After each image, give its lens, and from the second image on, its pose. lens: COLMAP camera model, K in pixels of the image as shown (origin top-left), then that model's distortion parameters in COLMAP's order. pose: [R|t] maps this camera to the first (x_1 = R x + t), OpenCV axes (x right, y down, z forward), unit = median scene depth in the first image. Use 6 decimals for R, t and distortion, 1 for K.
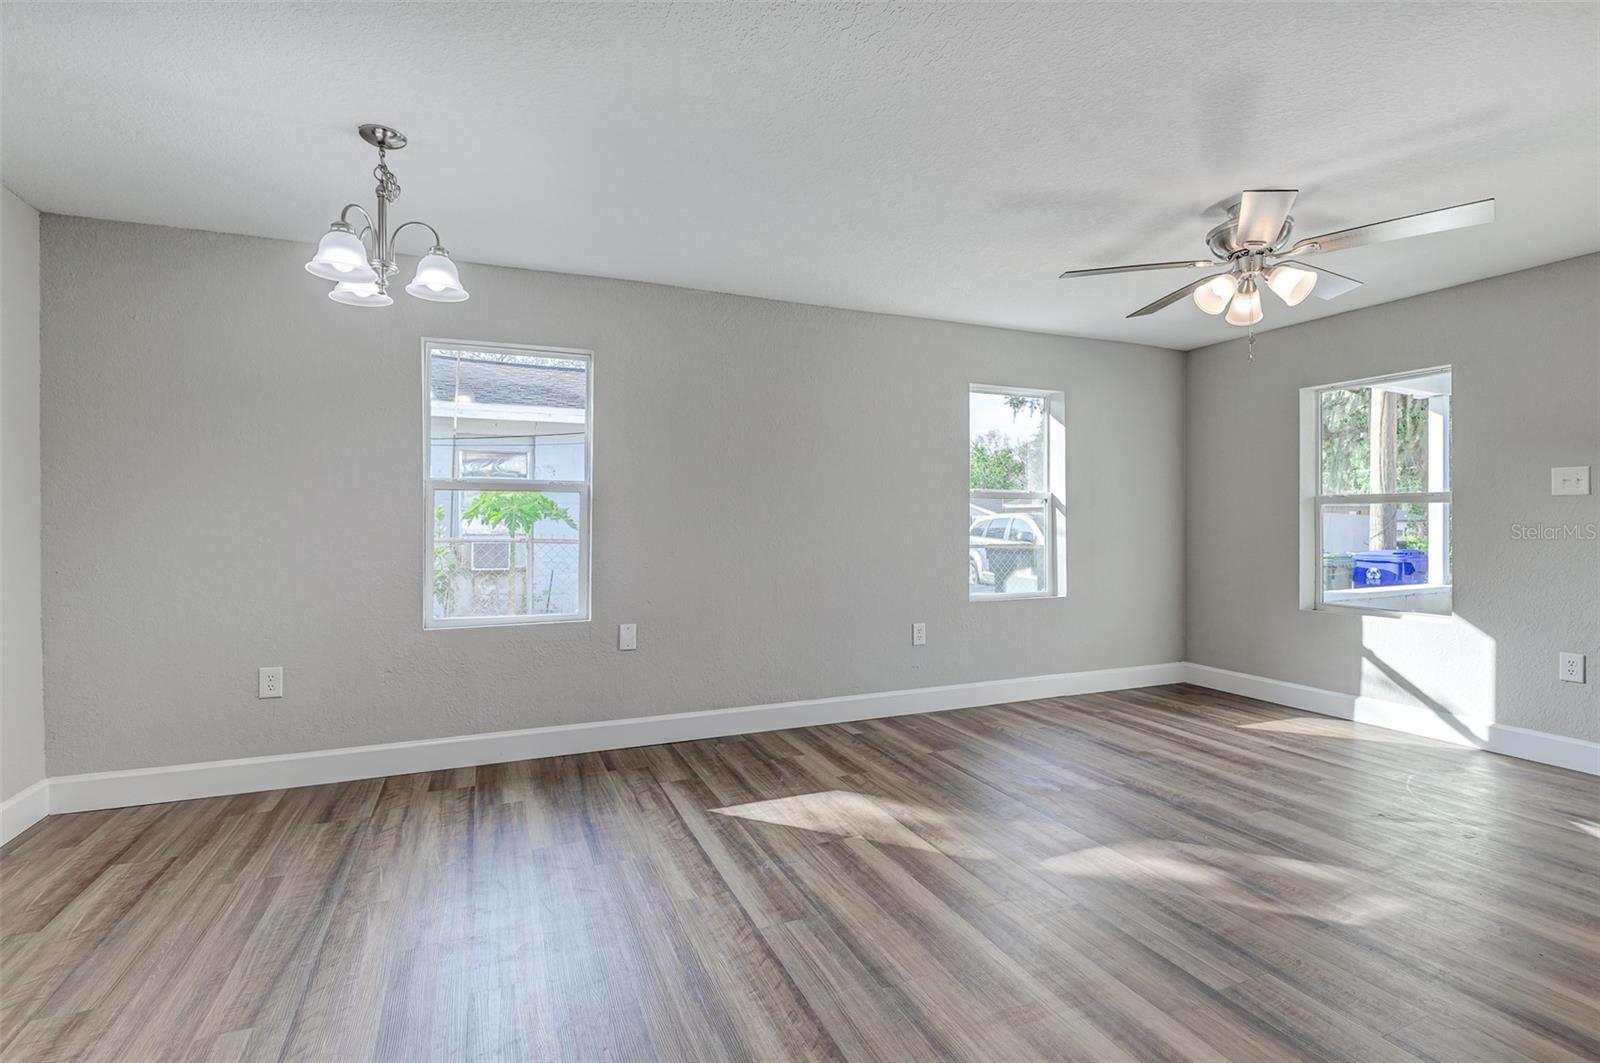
lens RADIAL K [[745.3, 0, 789.4], [0, 745.3, 520.5], [0, 0, 1]] dist [-0.001455, -0.000165]
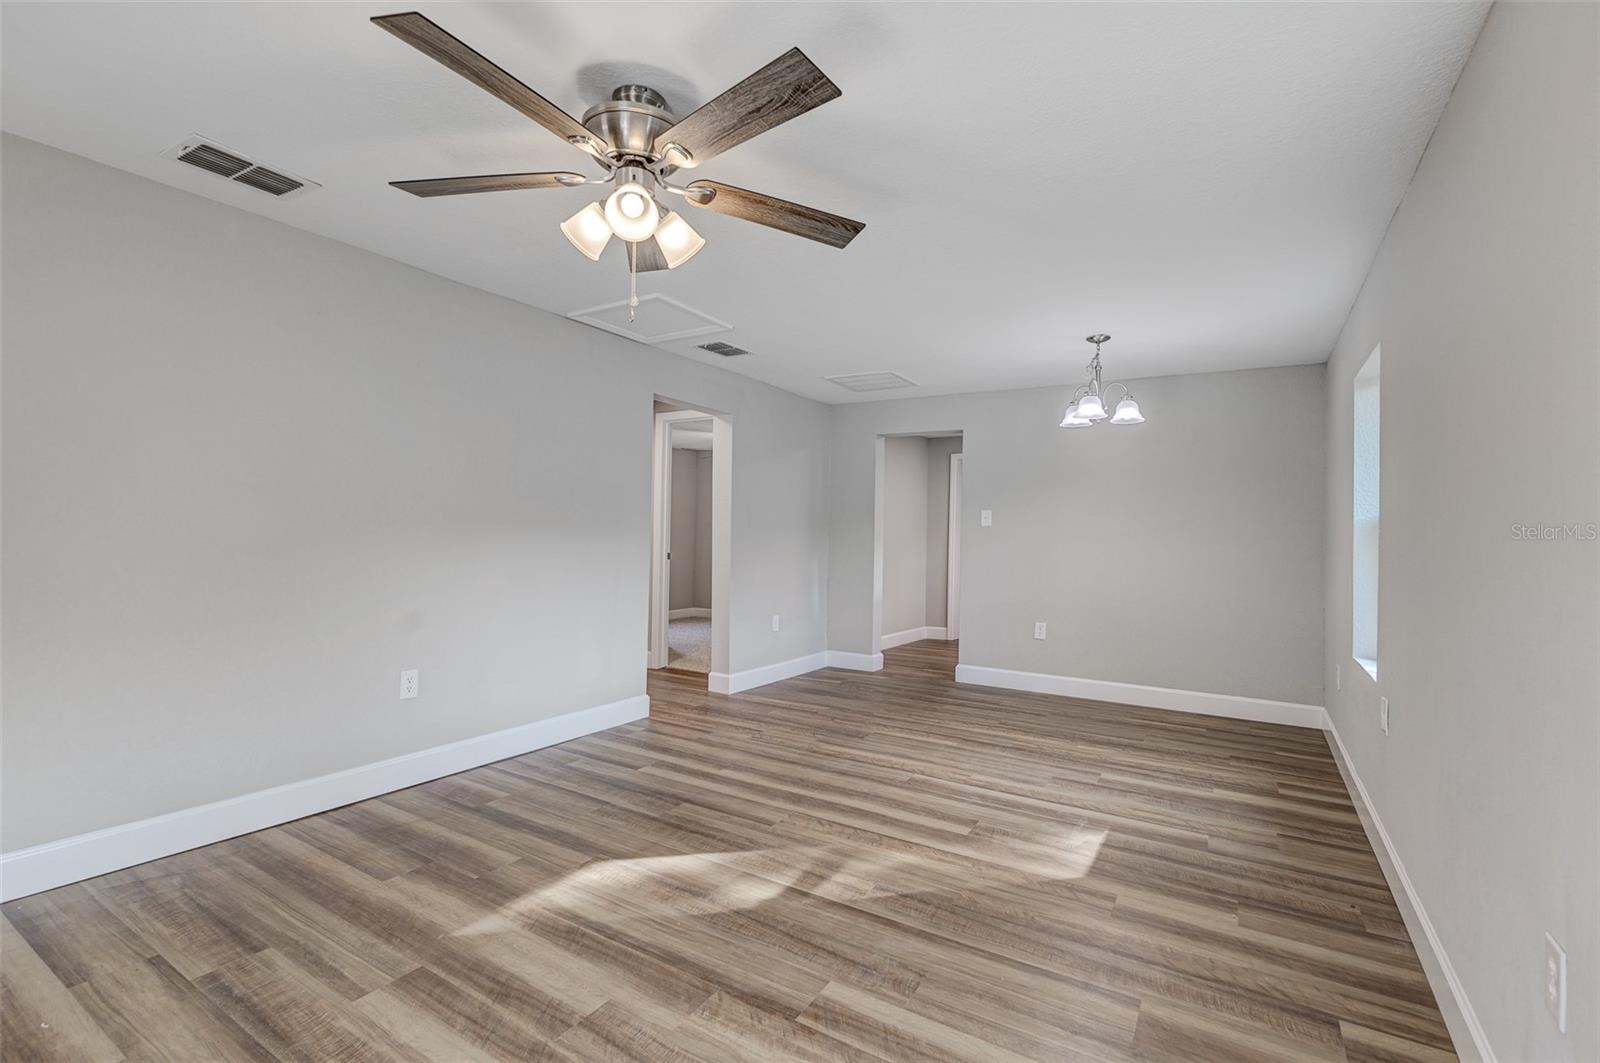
lens RADIAL K [[717.0, 0, 800.0], [0, 717.0, 531.5], [0, 0, 1]] dist [0.001204, 0.000140]
pose [[-0.810872, -0.016571, -0.584989, 0.715878], [-0.019570, 0.999808, -0.001195, -0.012691], [0.584897, 0.010479, -0.811040, 1.333601]]
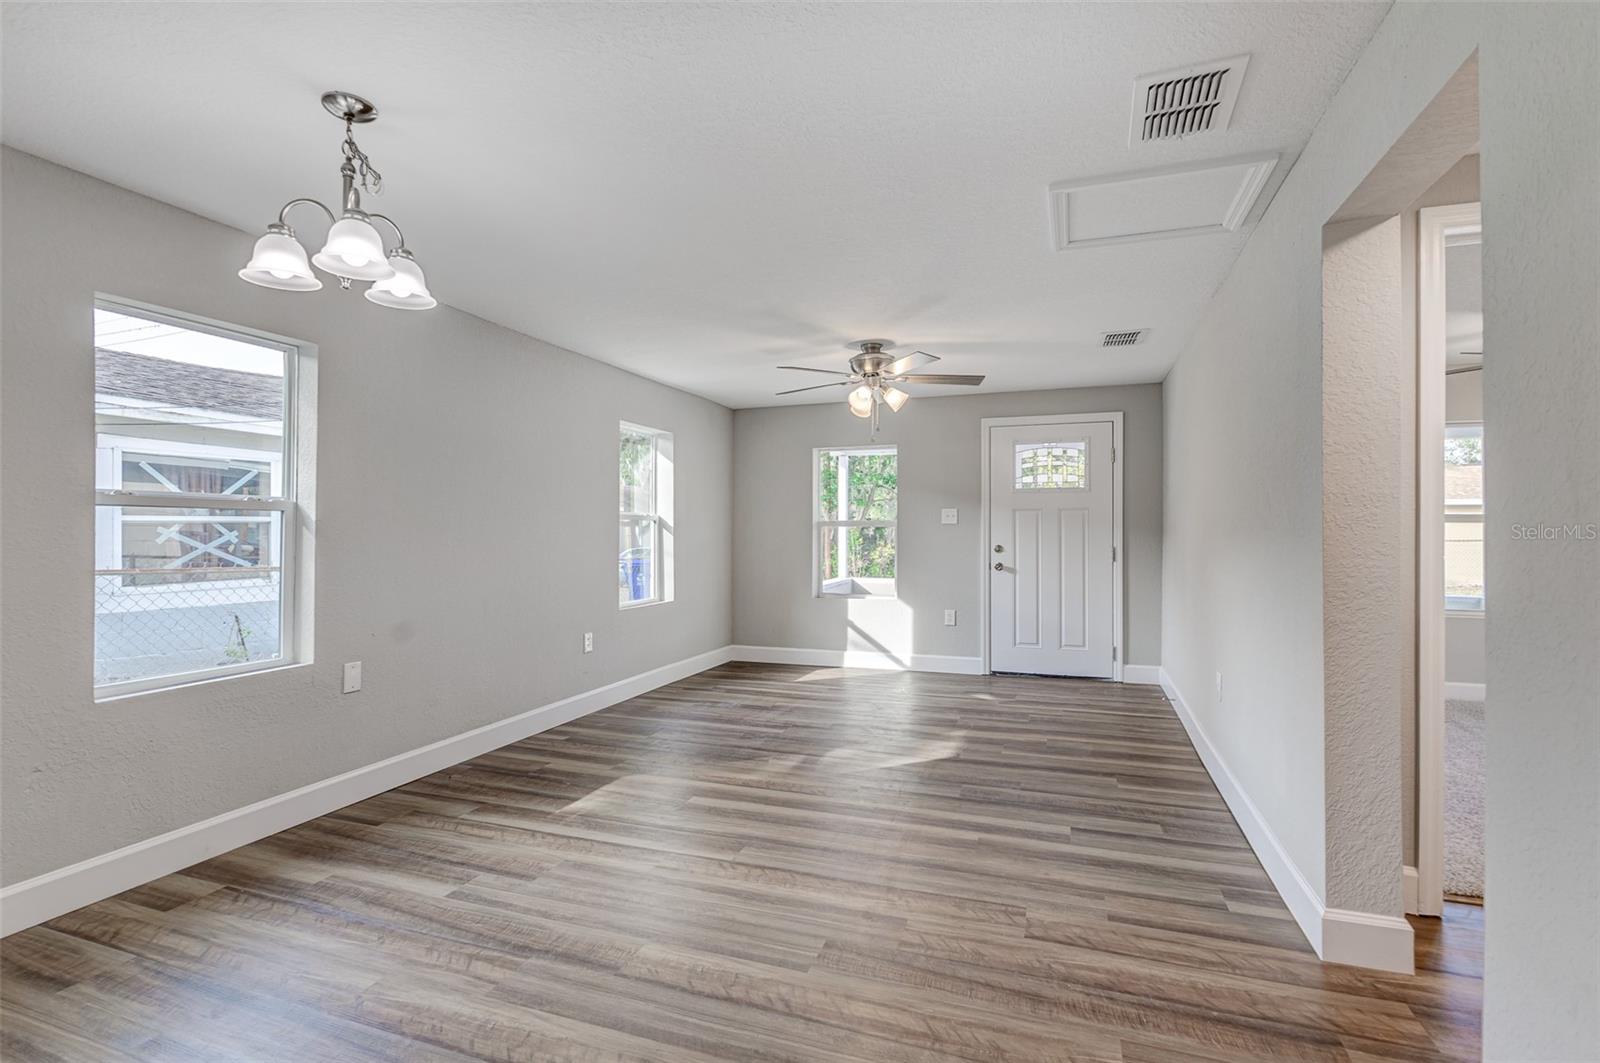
lens RADIAL K [[745.7, 0, 805.1], [0, 745.7, 527.6], [0, 0, 1]] dist [-0.003179, -0.000058]
pose [[0.670318, 0.004179, 0.742062, -0.552268], [0.001508, 0.999974, -0.006993, -0.013328], [-0.742072, 0.005806, 0.670295, 0.019662]]
